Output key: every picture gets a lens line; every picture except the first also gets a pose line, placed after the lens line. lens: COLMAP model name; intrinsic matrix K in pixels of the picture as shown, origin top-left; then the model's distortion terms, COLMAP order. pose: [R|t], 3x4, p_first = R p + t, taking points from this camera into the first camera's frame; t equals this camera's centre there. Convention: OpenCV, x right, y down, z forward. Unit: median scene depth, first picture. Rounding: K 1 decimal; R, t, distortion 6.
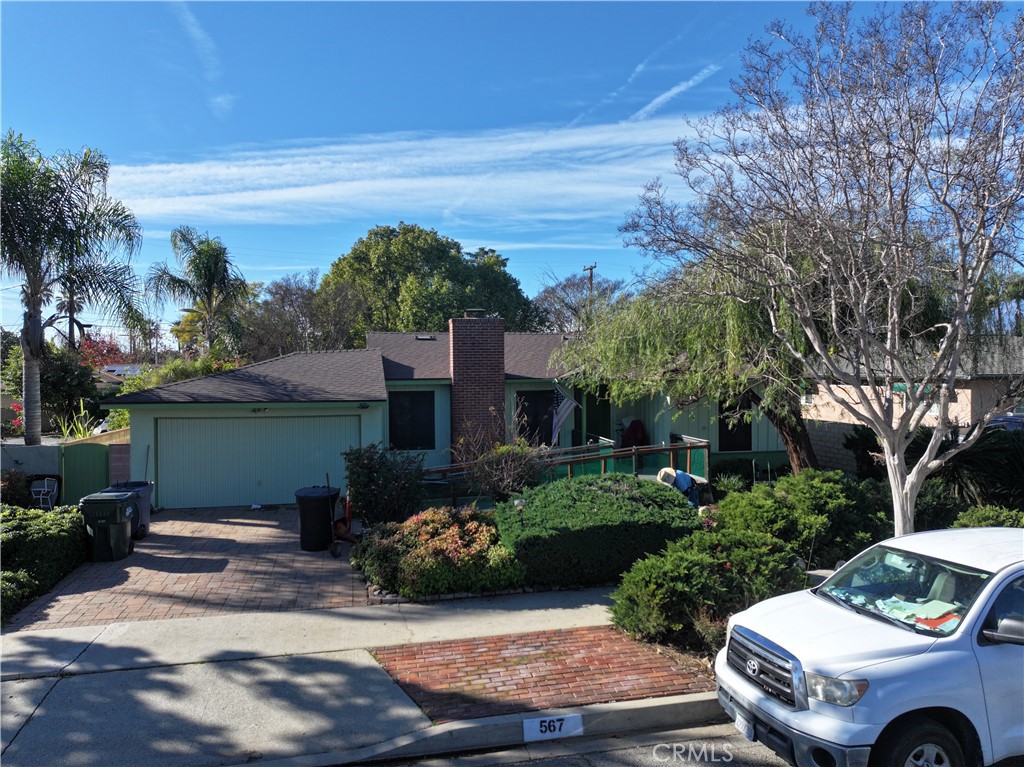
lens RADIAL K [[722.9, 0, 516.8], [0, 722.9, 378.0], [0, 0, 1]] dist [0.003074, 0.007955]
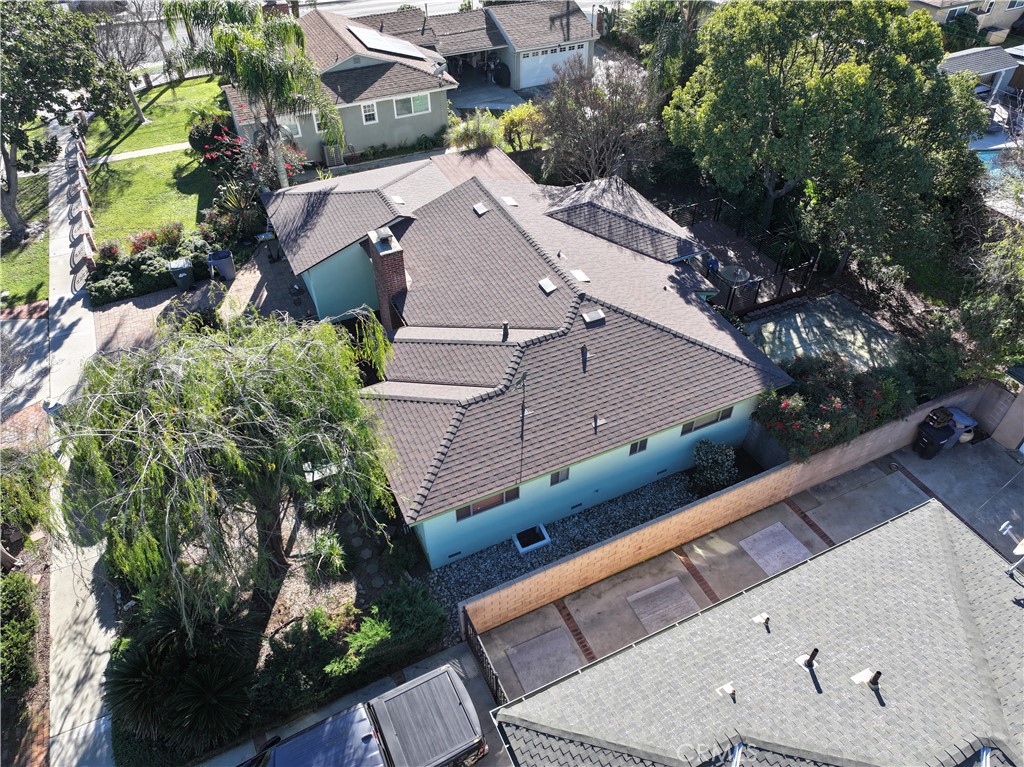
lens RADIAL K [[719.7, 0, 519.2], [0, 719.7, 383.6], [0, 0, 1]] dist [0.000189, 0.010384]
pose [[0.237963, 0.655156, -0.717038, 1.753645], [-0.016567, 0.740876, 0.671438, -1.252353], [0.971133, -0.147898, 0.187155, 1.849806]]
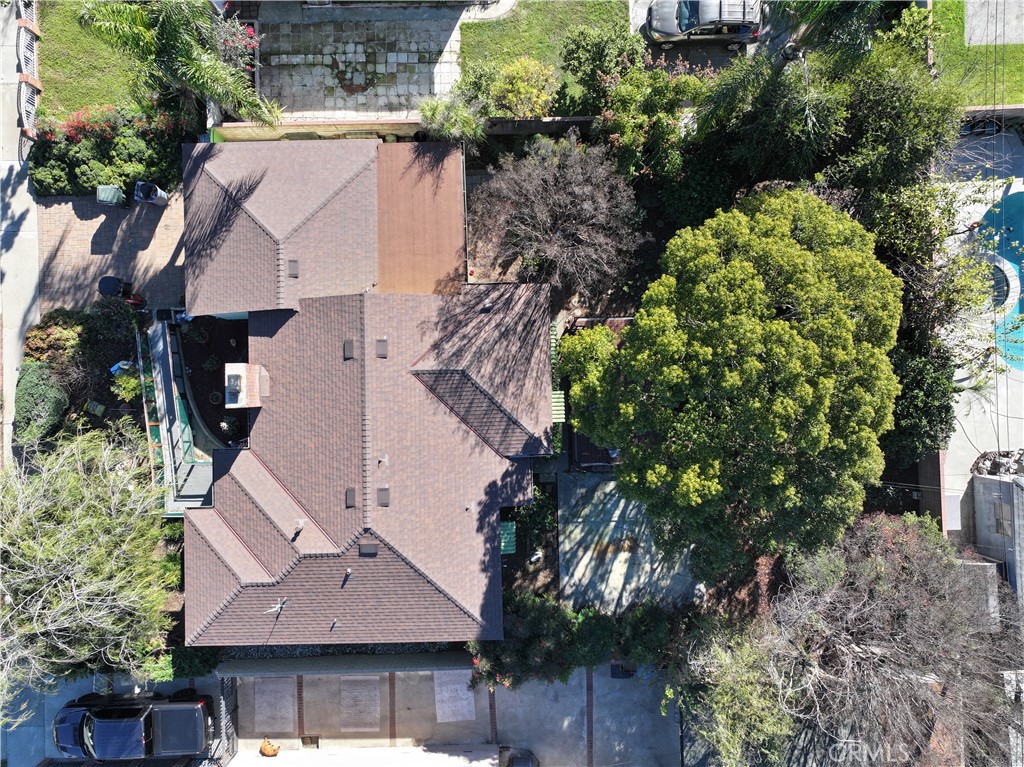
lens RADIAL K [[709.8, 0, 512.0], [0, 709.8, 383.5], [0, 0, 1]] dist [0.001566, 0.003655]
pose [[-0.186054, 0.982533, -0.003721, -0.270483], [-0.004923, 0.002855, 0.999984, -2.374922], [0.982527, 0.186069, 0.004306, 2.760857]]
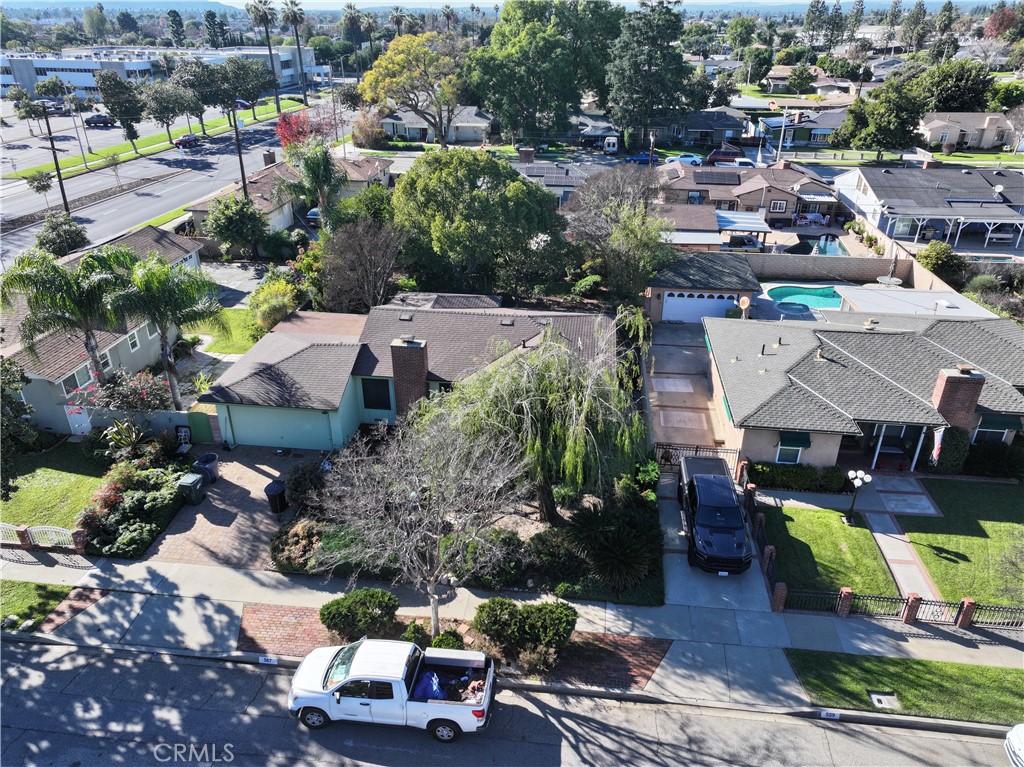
lens RADIAL K [[743.8, 0, 510.4], [0, 743.8, 356.2], [0, 0, 1]] dist [0.008753, 0.001646]
pose [[0.944654, 0.144192, -0.294682, 1.208734], [-0.008961, 0.909239, 0.416178, -1.395718], [0.327946, -0.390504, 0.860208, -0.622574]]
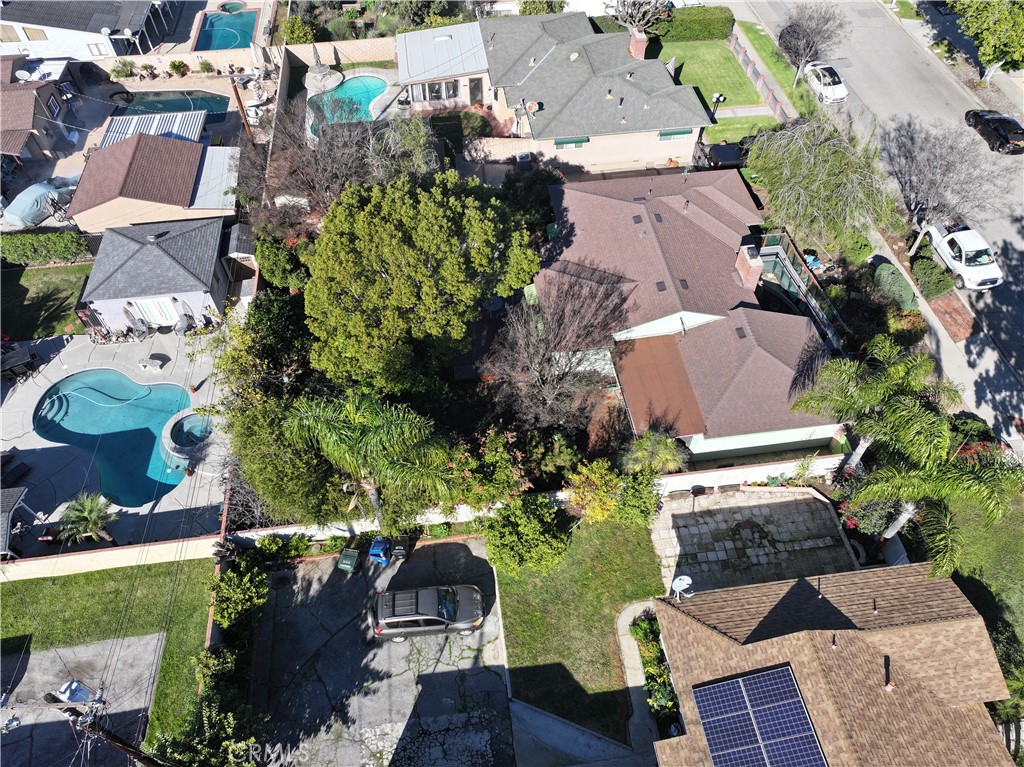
lens RADIAL K [[719.7, 0, 519.2], [0, 719.7, 383.6], [0, 0, 1]] dist [0.000189, 0.010384]
pose [[0.075067, -0.777257, 0.624689, -2.724604], [0.017124, 0.627369, 0.778534, -2.377914], [-0.997031, -0.047746, 0.060404, 2.765003]]
